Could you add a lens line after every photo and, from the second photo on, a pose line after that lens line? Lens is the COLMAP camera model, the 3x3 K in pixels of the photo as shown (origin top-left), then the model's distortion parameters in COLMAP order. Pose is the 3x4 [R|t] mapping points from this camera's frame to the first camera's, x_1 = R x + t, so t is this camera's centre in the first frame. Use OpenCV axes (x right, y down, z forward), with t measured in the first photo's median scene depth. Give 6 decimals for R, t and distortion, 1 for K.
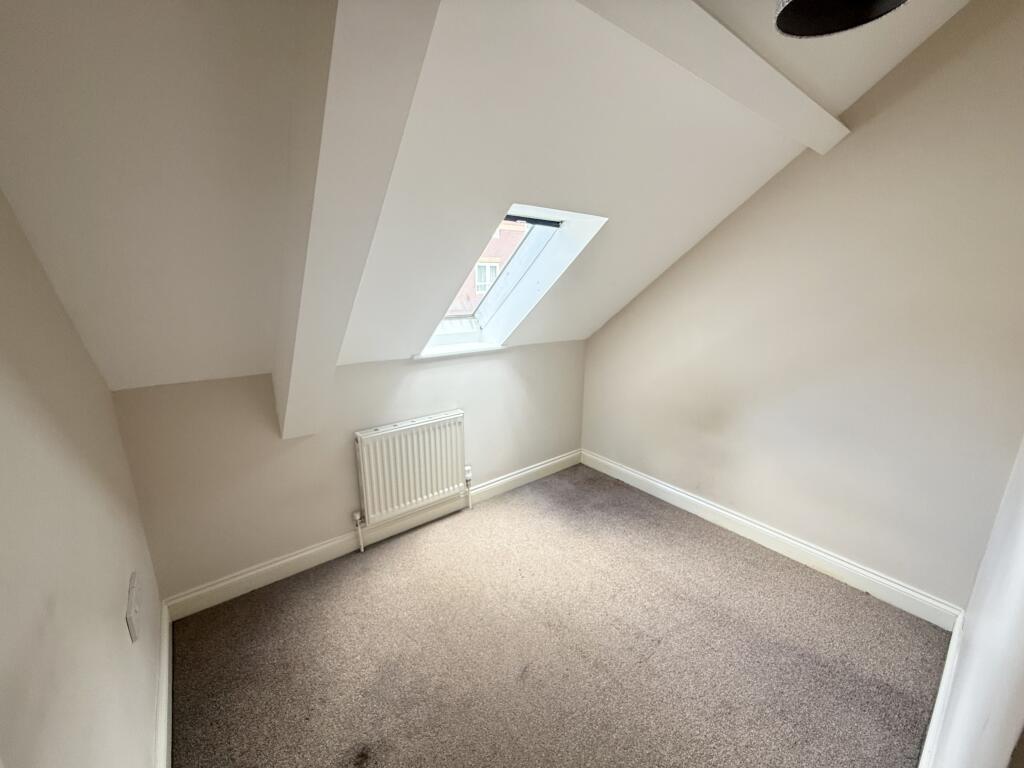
lens RADIAL K [[412.5, 0, 510.1], [0, 412.5, 386.0], [0, 0, 1]] dist [-0.000405, -0.000137]
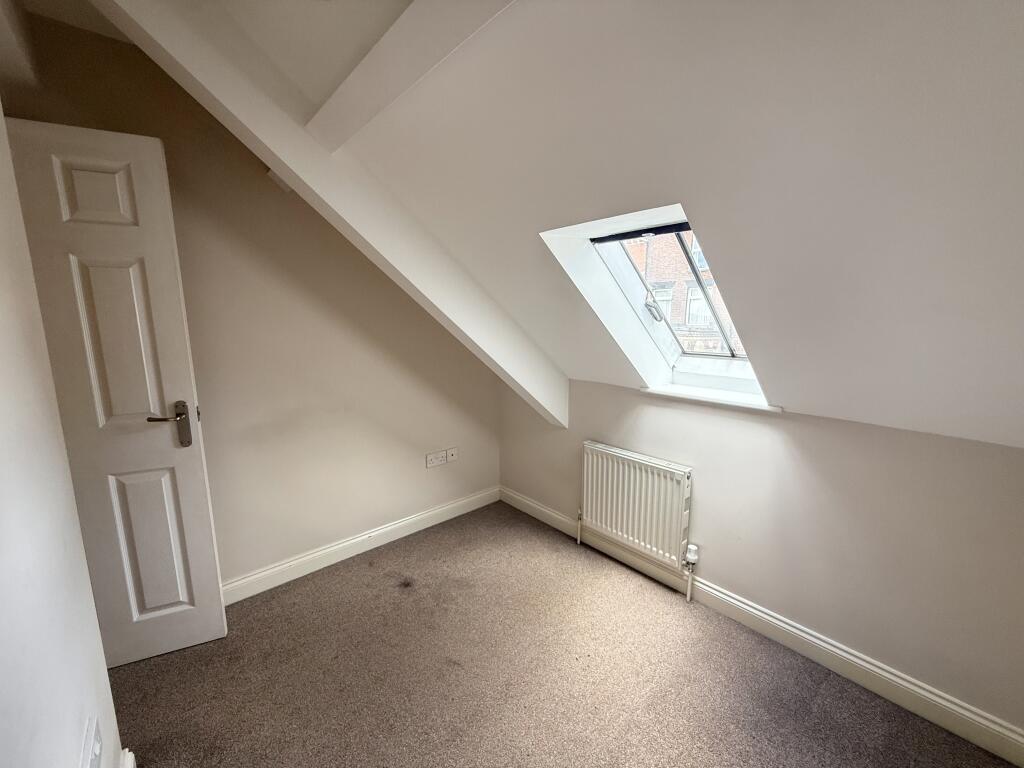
lens RADIAL K [[412.5, 0, 510.1], [0, 412.5, 386.0], [0, 0, 1]] dist [-0.000405, -0.000137]
pose [[0.042998, 0.165999, -0.985188, 0.680556], [-0.241922, 0.958483, 0.150941, -0.144133], [0.969342, 0.231849, 0.081372, 0.605225]]
